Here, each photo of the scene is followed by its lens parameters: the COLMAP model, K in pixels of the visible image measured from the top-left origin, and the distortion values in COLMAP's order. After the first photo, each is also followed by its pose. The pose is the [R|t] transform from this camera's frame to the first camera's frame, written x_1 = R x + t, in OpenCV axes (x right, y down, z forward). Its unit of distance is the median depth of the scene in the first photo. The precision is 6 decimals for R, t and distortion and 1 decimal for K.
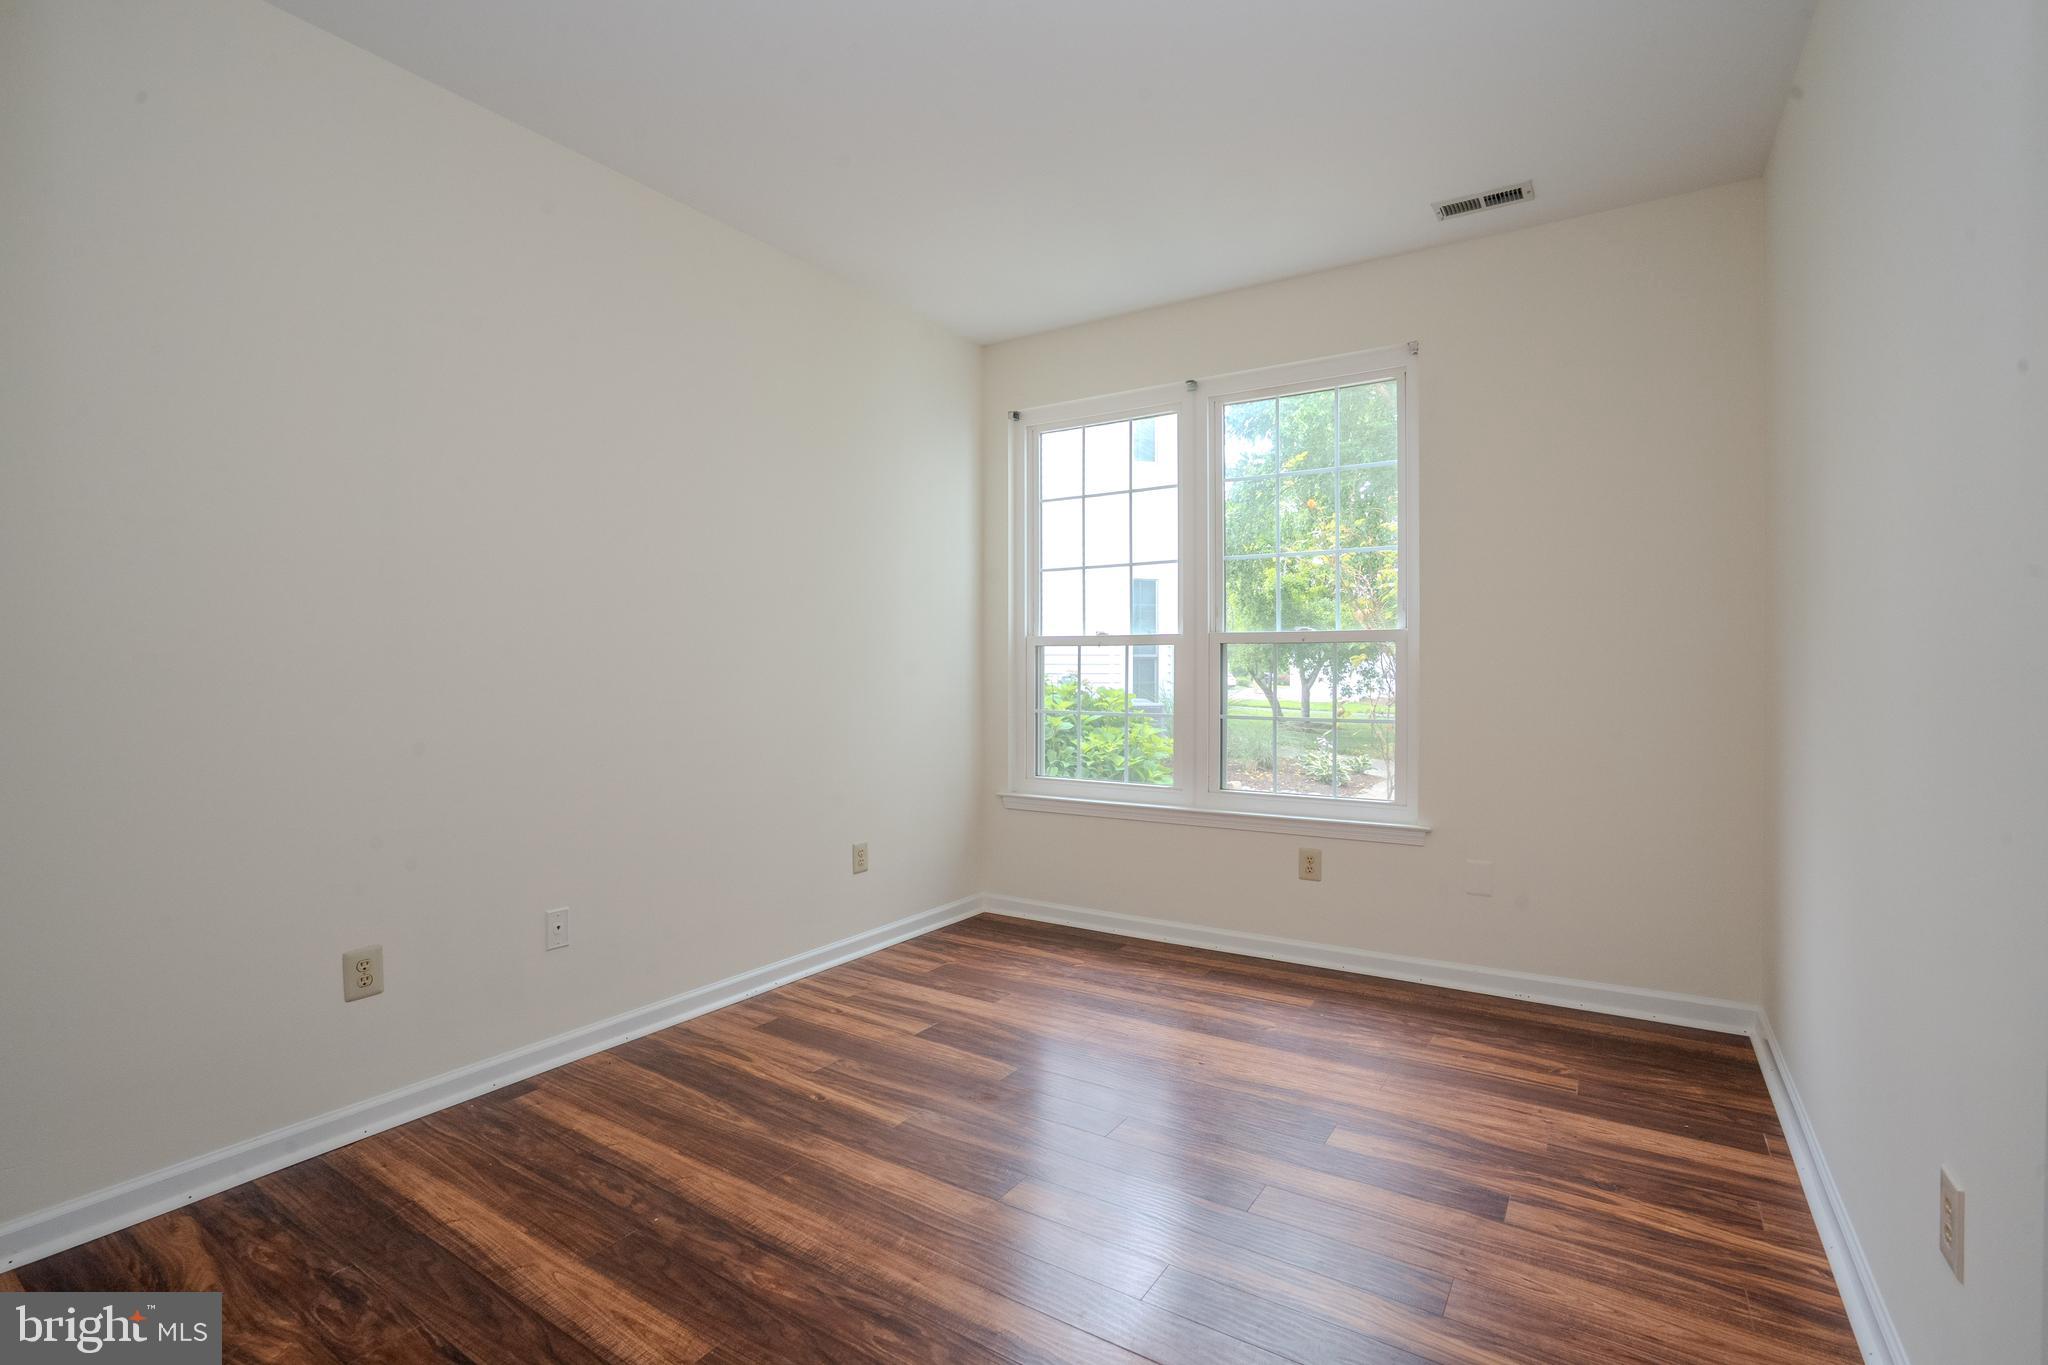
lens RADIAL K [[935.3, 0, 1023.2], [0, 935.3, 677.0], [0, 0, 1]] dist [-0.058772, 0.021069]
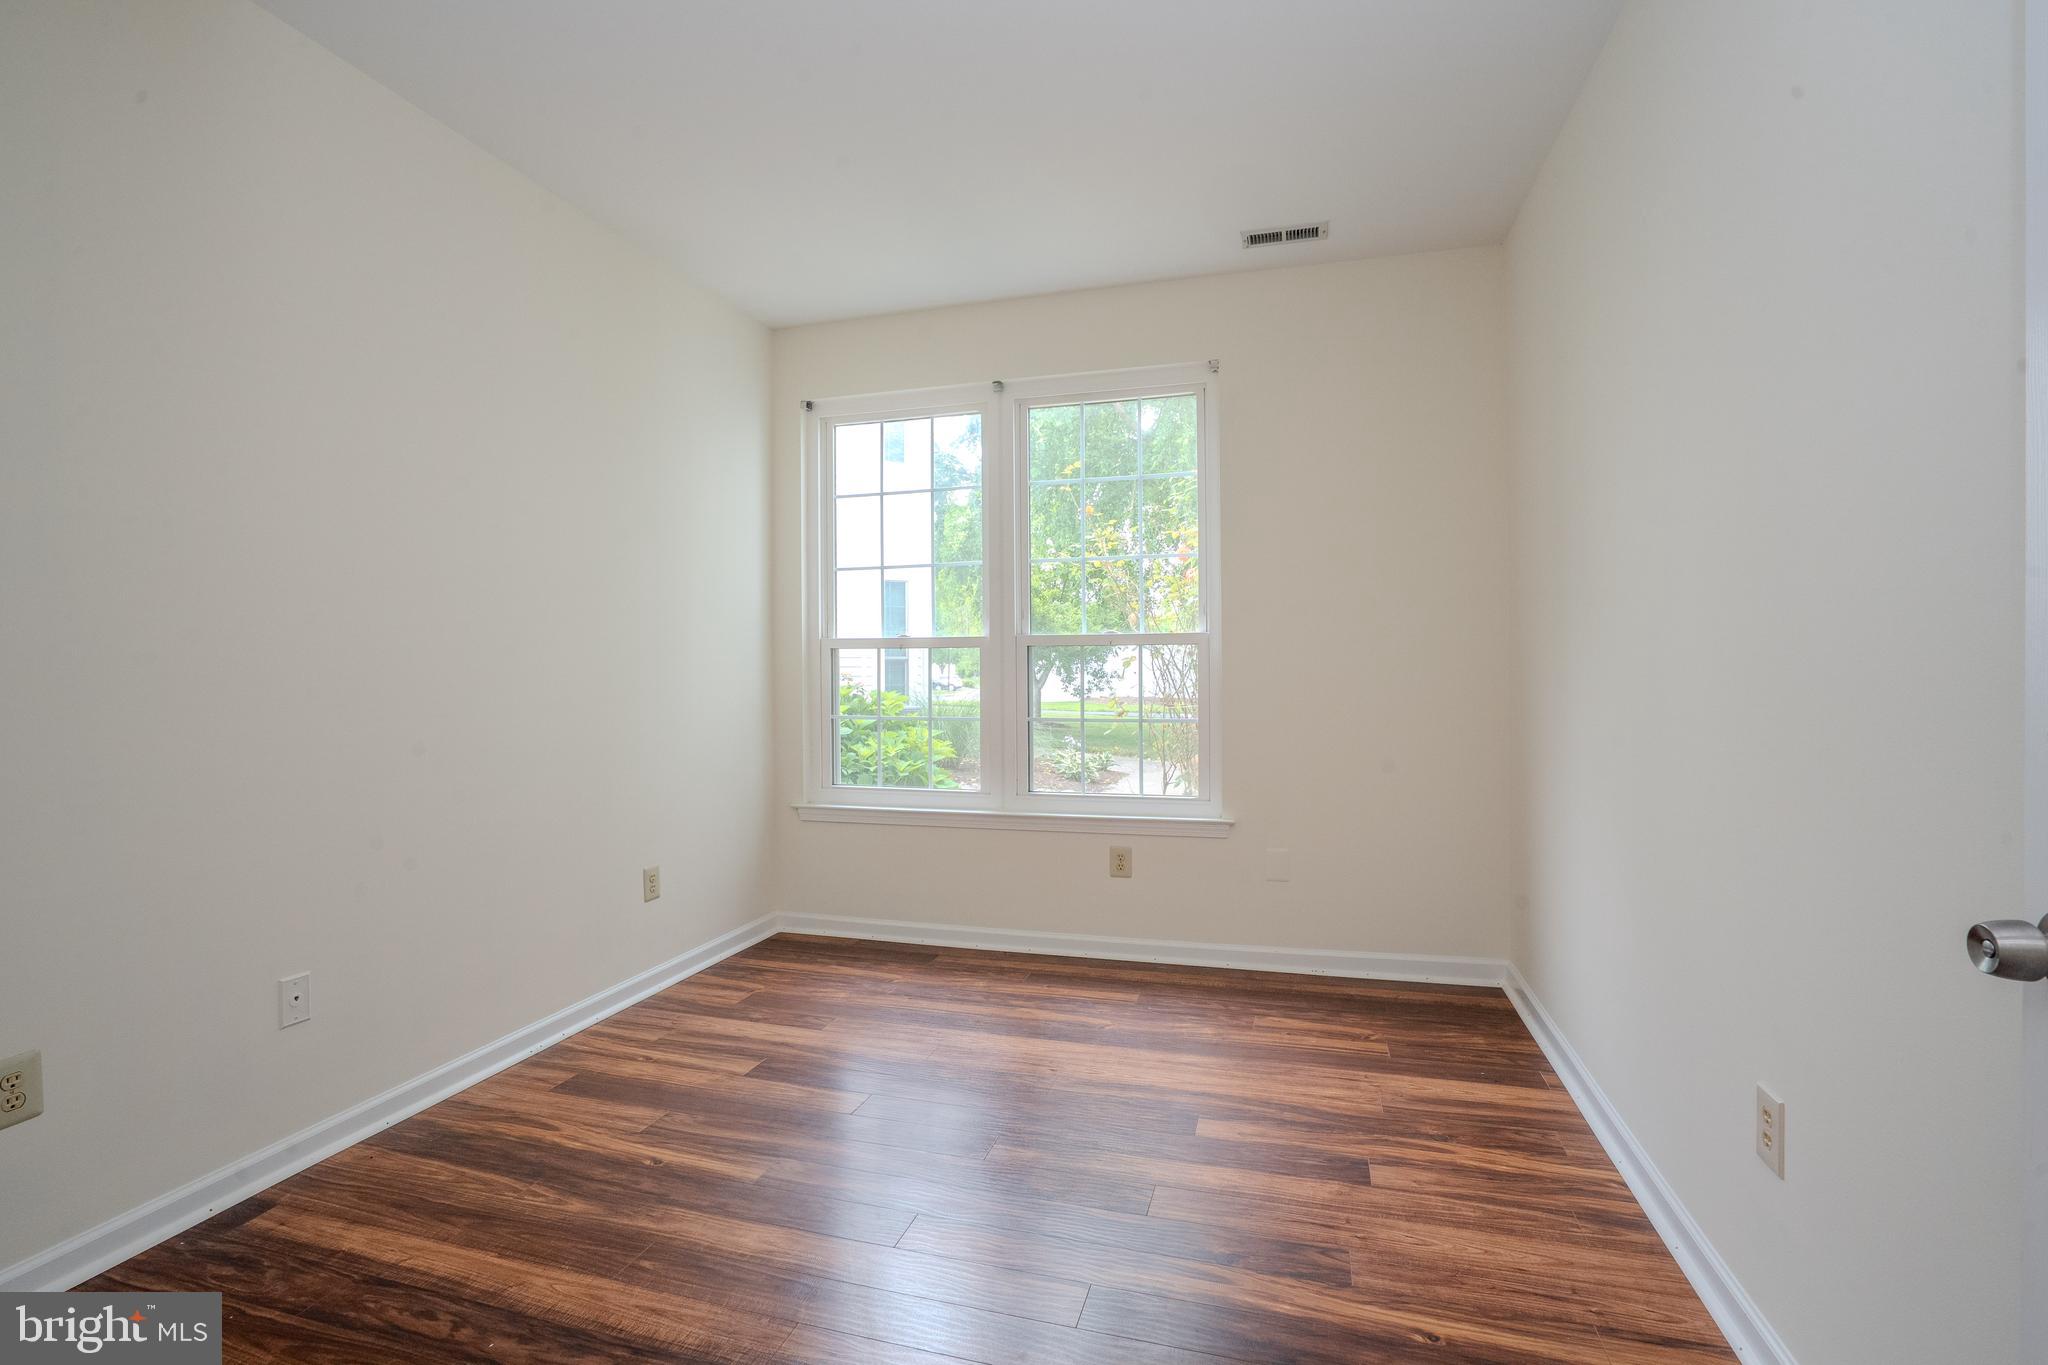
lens RADIAL K [[935.3, 0, 1022.6], [0, 935.3, 677.3], [0, 0, 1]] dist [-0.058772, 0.021069]
pose [[0.958248, -0.008233, 0.285820, -0.141201], [0.008852, 0.999960, -0.000875, -0.002957], [-0.285801, 0.003369, 0.958283, 0.066597]]
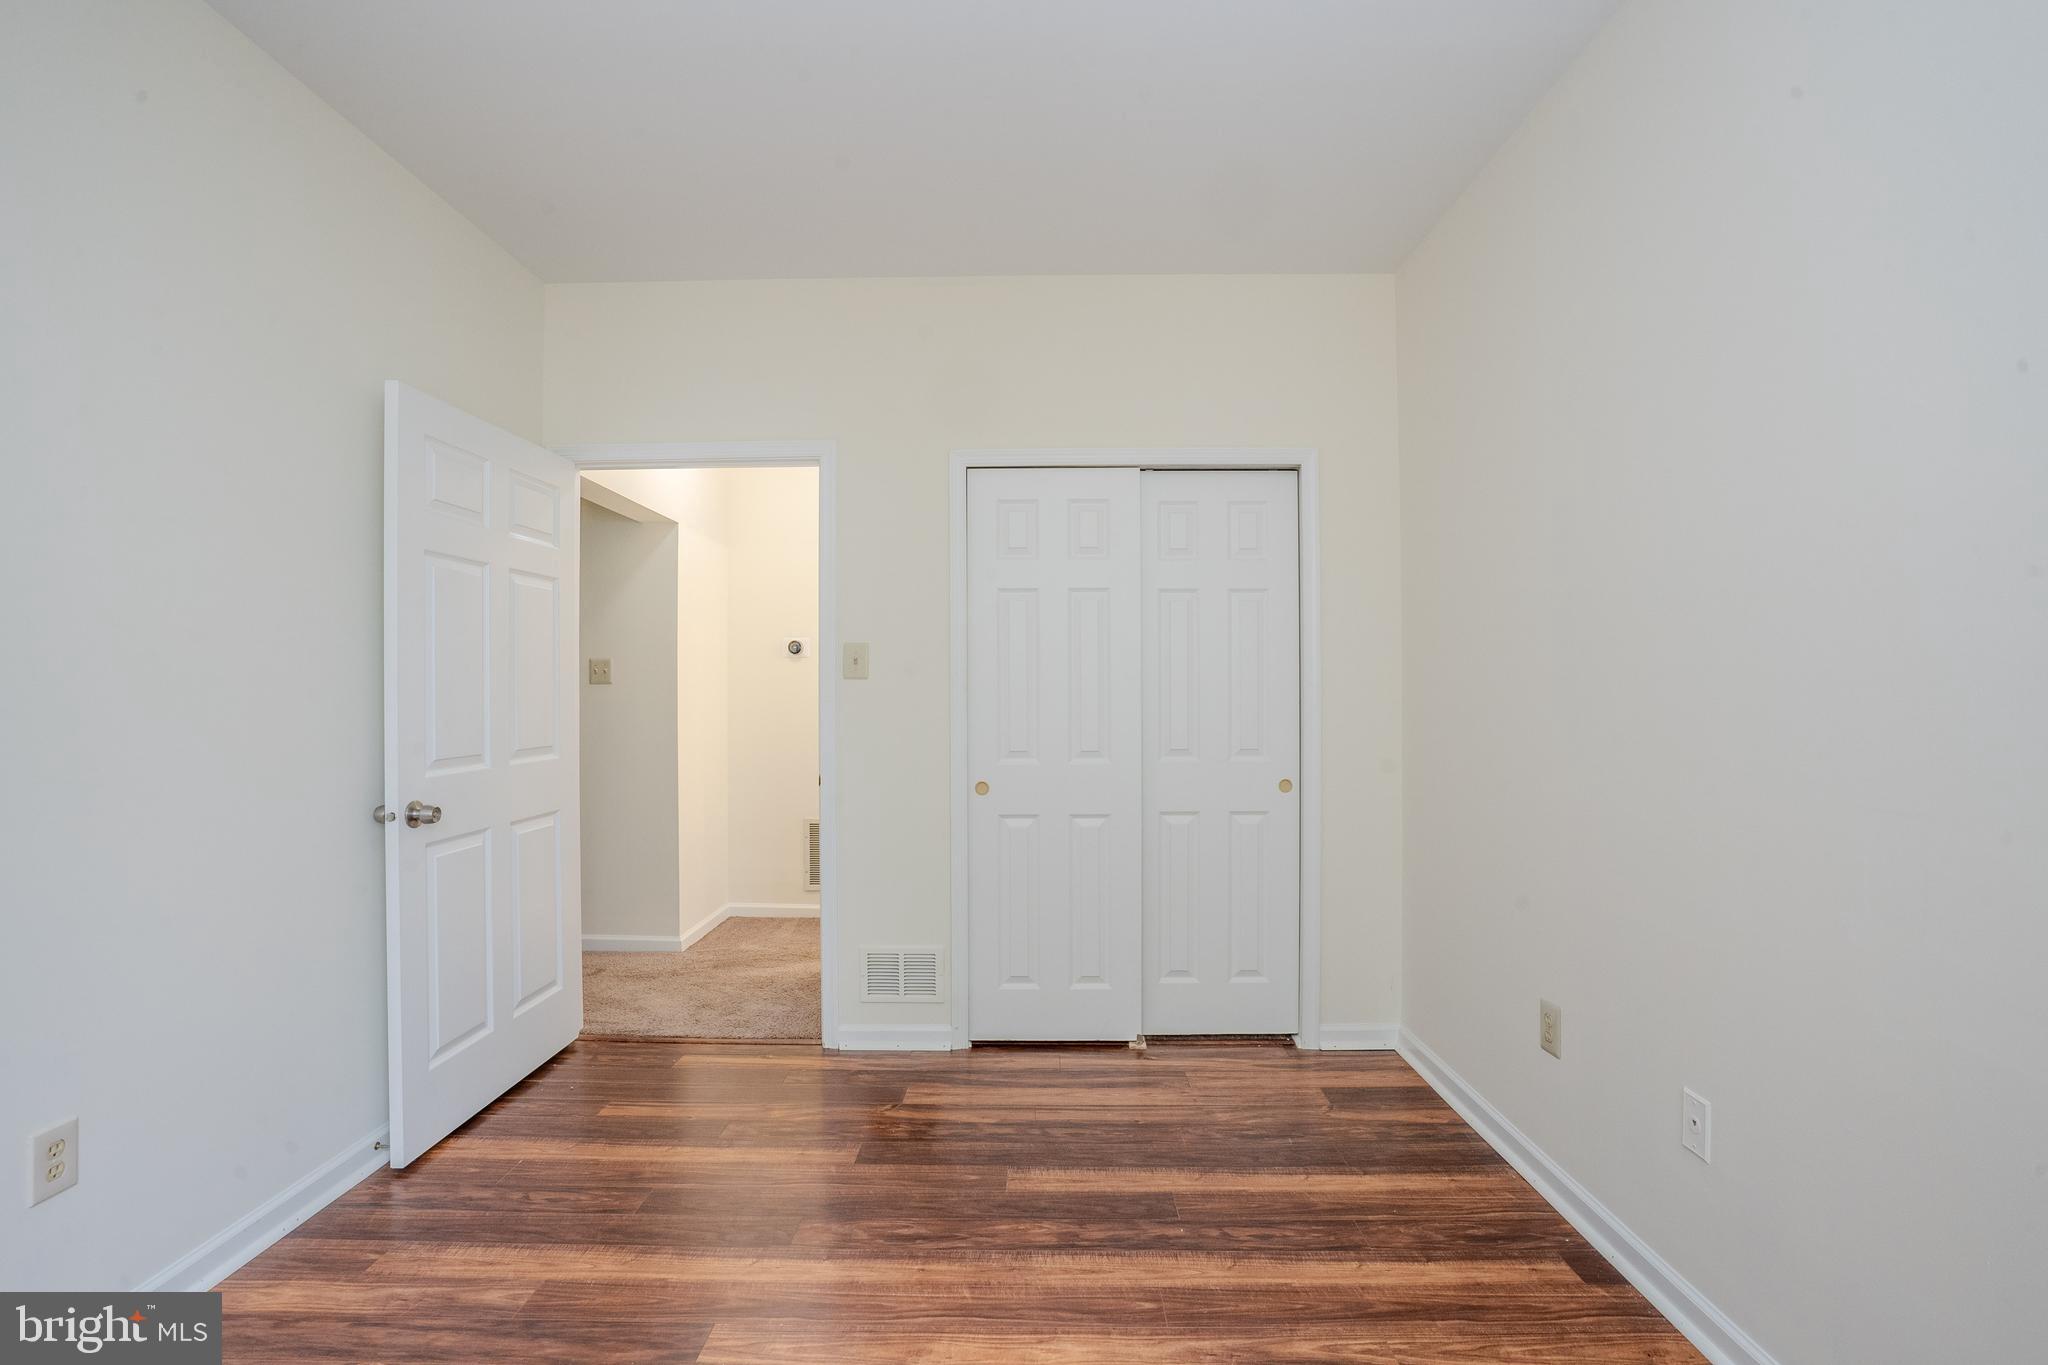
lens RADIAL K [[935.3, 0, 1024.1], [0, 935.3, 685.2], [0, 0, 1]] dist [-0.058772, 0.021069]
pose [[-0.845258, 0.000479, -0.534358, 0.283350], [-0.000444, 0.999999, 0.001598, -0.047240], [0.534359, 0.001588, -0.845256, 1.513341]]
